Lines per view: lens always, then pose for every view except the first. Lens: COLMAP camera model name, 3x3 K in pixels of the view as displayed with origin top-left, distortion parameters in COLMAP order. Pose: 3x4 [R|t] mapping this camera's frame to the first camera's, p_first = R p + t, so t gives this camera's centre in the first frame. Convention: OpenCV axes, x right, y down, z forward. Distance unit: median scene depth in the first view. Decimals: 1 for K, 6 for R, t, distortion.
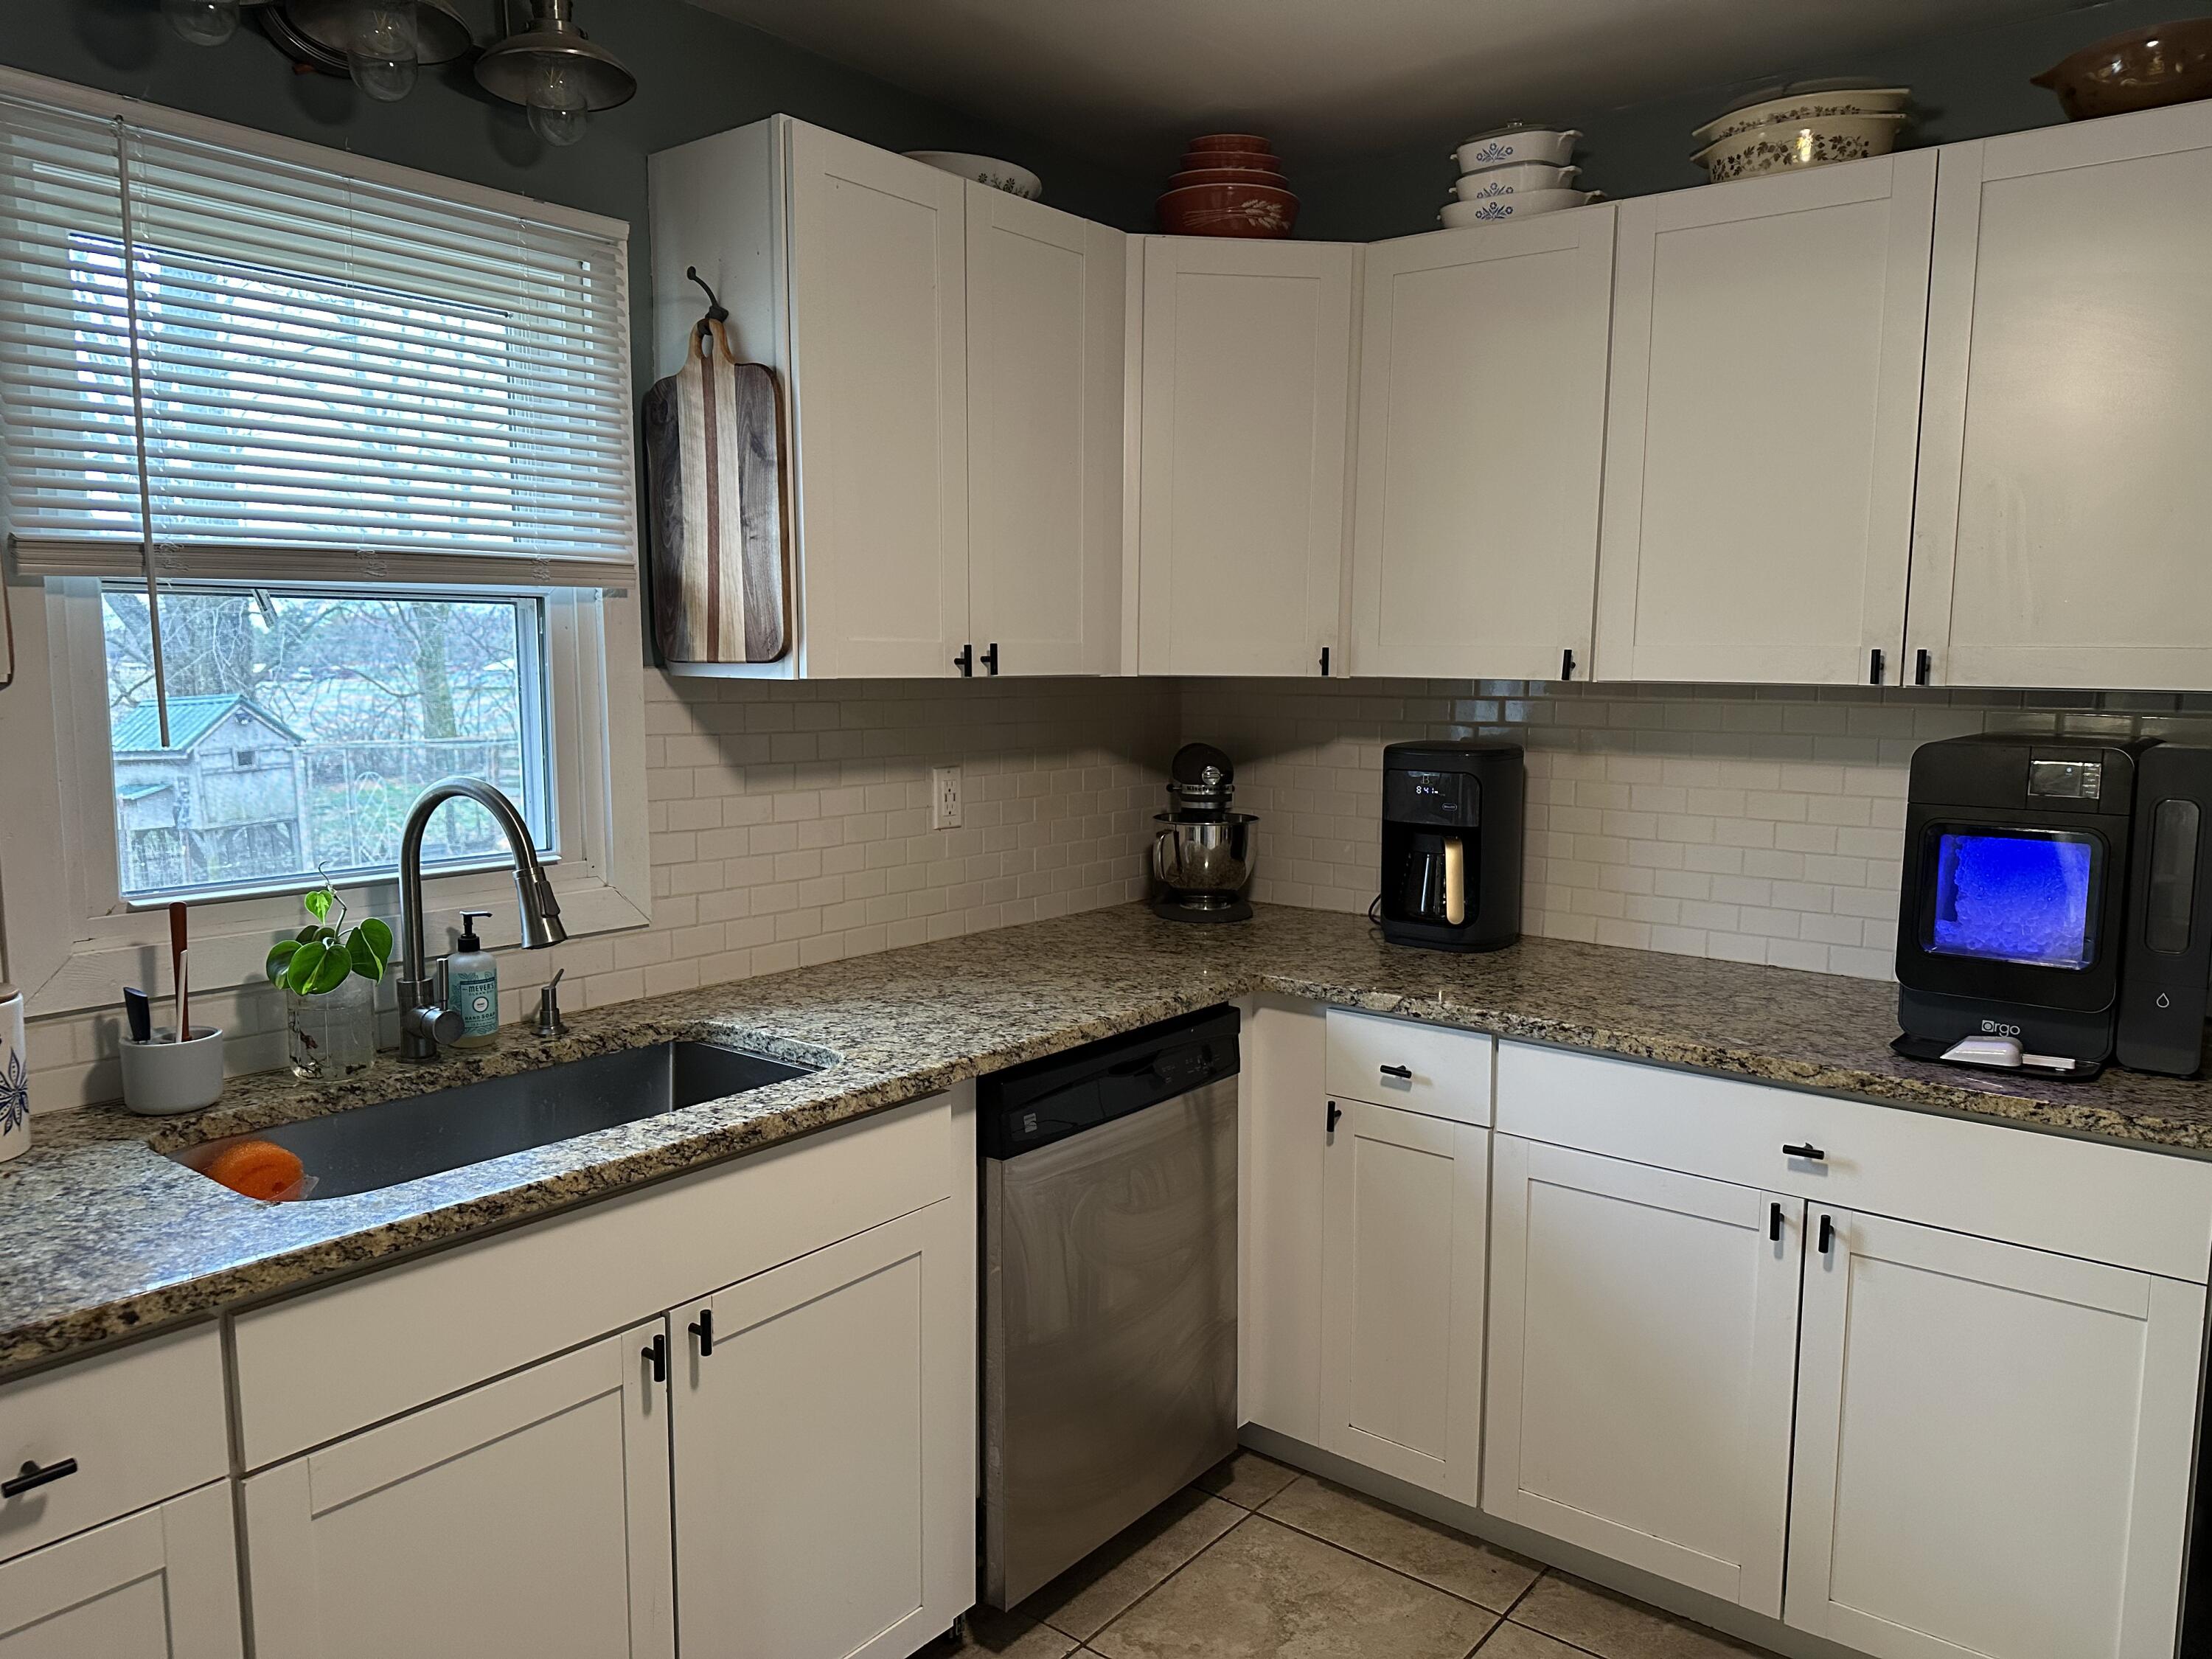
lens RADIAL K [[1546.9, 0, 1106.0], [0, 1546.9, 829.5], [0, 0, 1]] dist [0.125372, -0.173904]
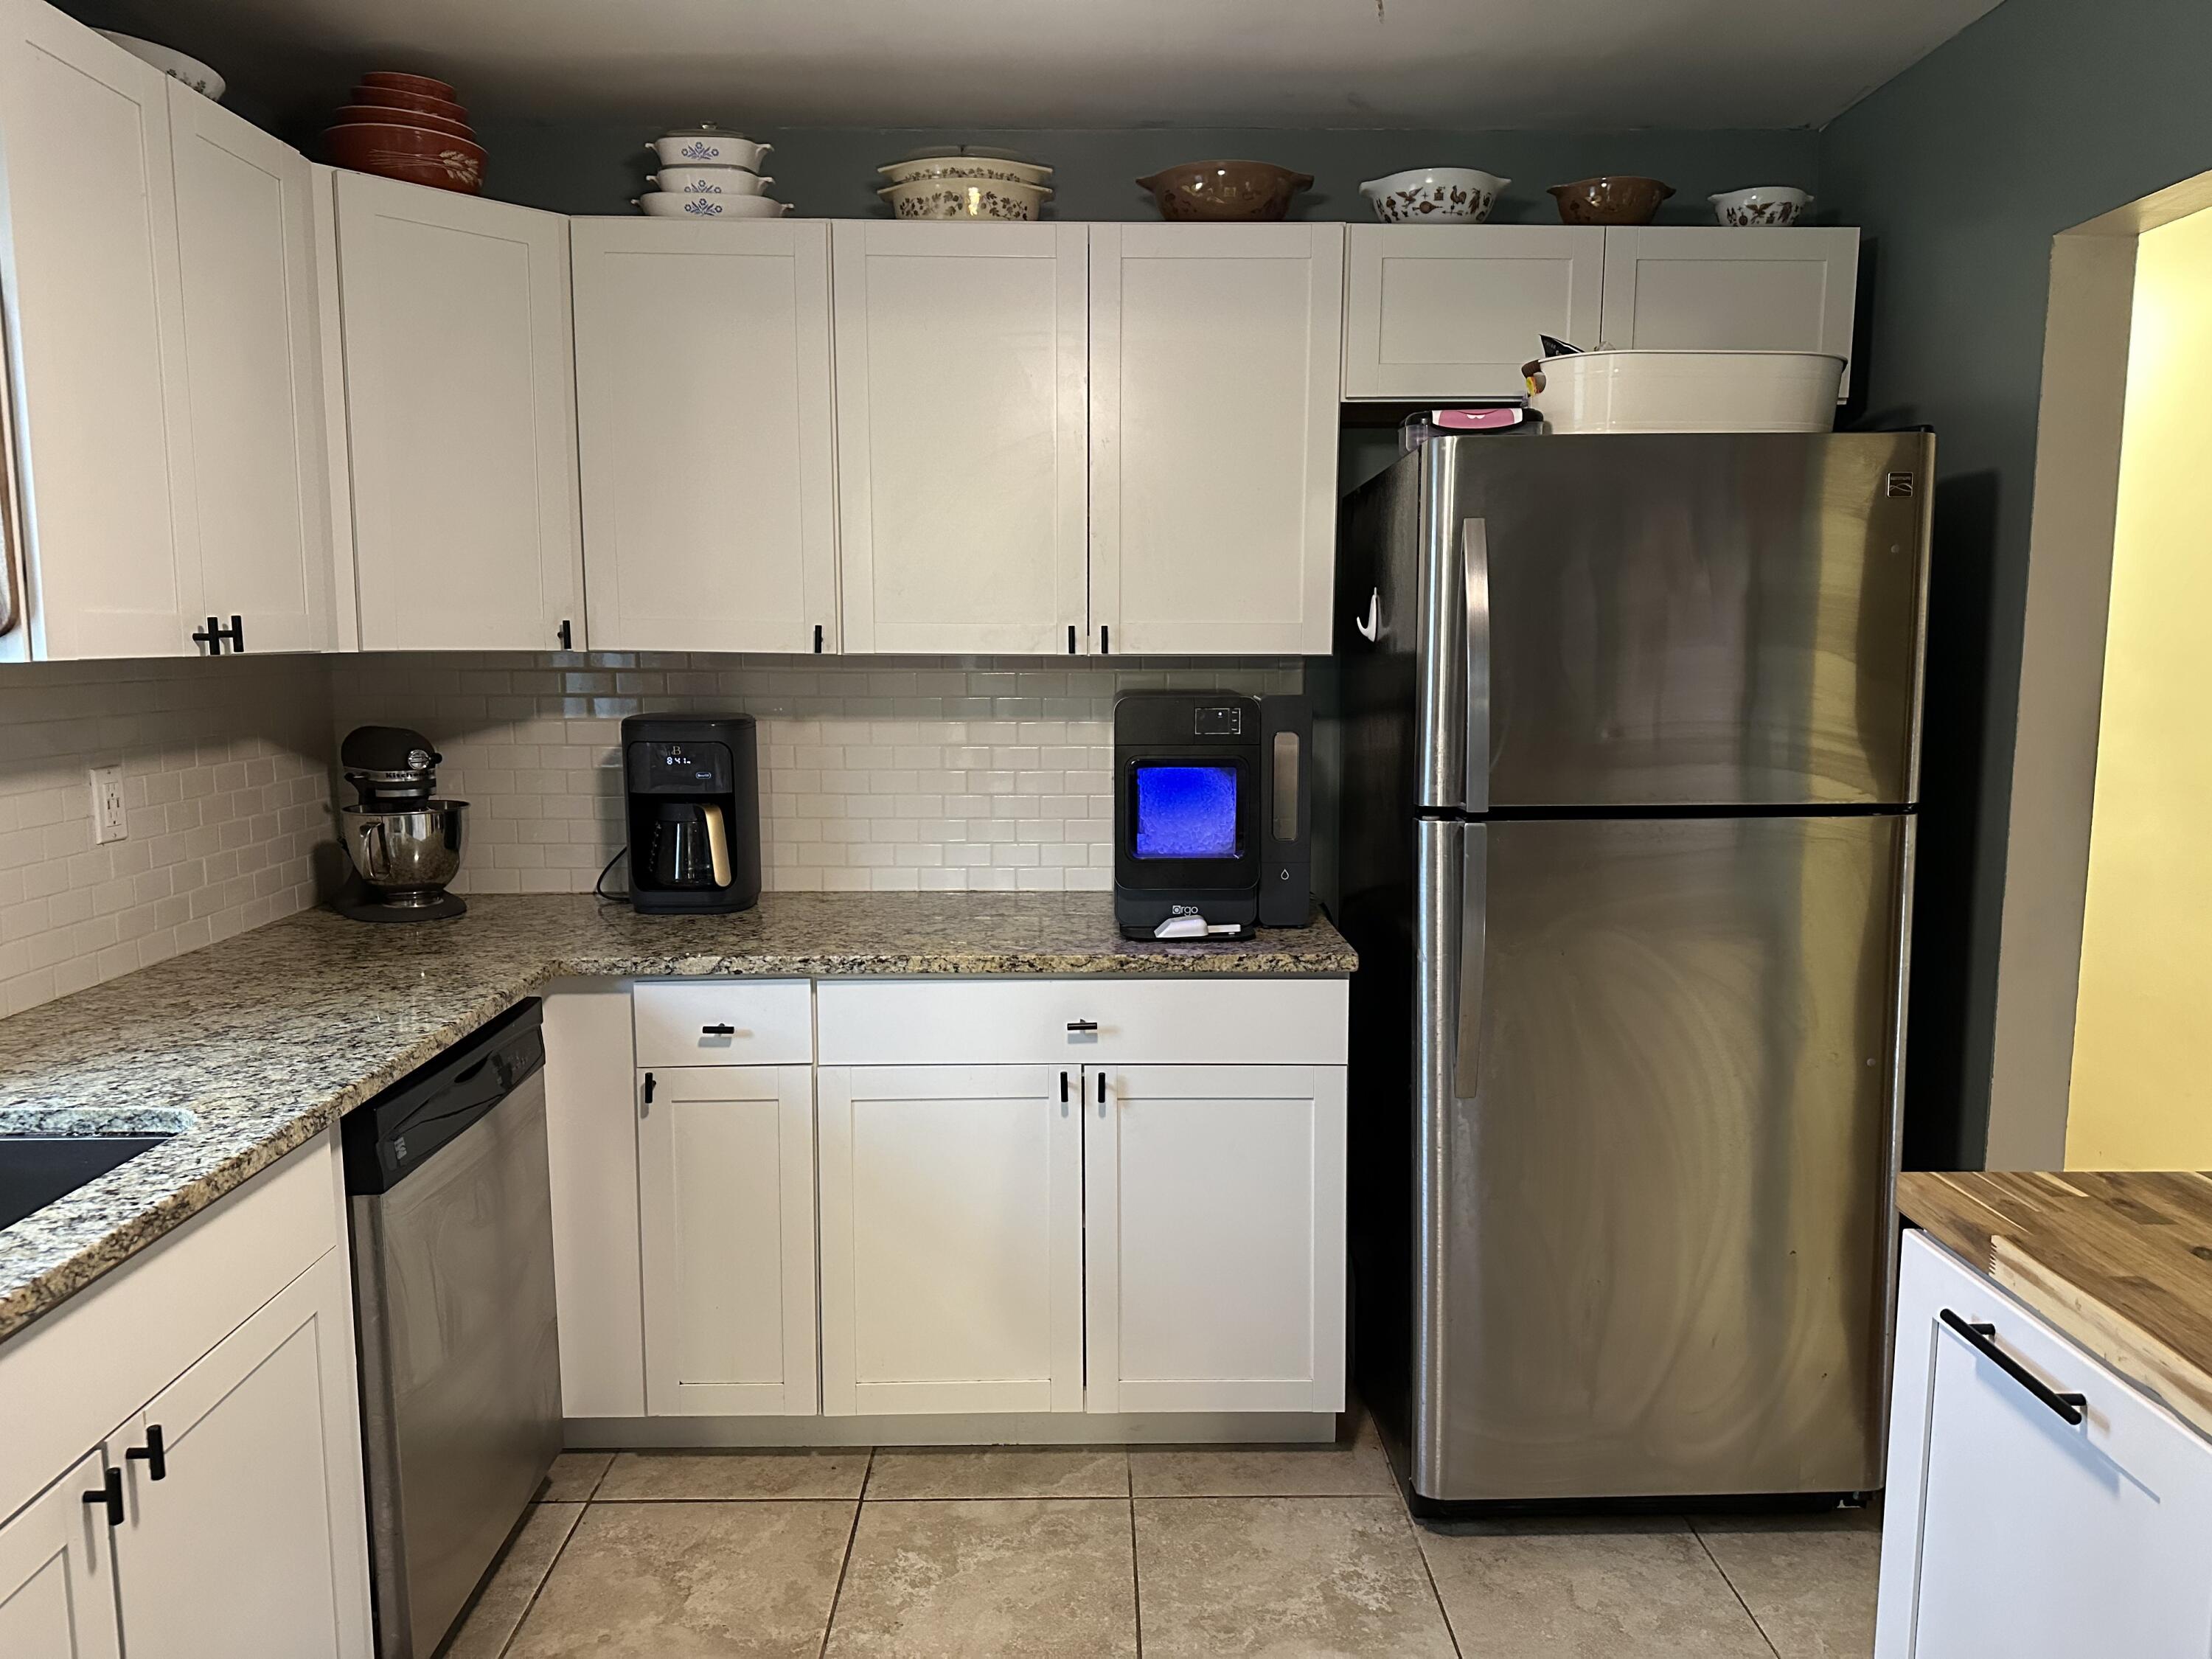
lens RADIAL K [[1563.8, 0, 1106.8], [0, 1563.8, 811.3], [0, 0, 1]] dist [0.129206, -0.145549]
pose [[0.773425, -0.080098, 0.628807, -0.278377], [0.077782, 0.996480, 0.031262, -0.003025], [-0.629098, 0.024731, 0.776933, 0.013950]]
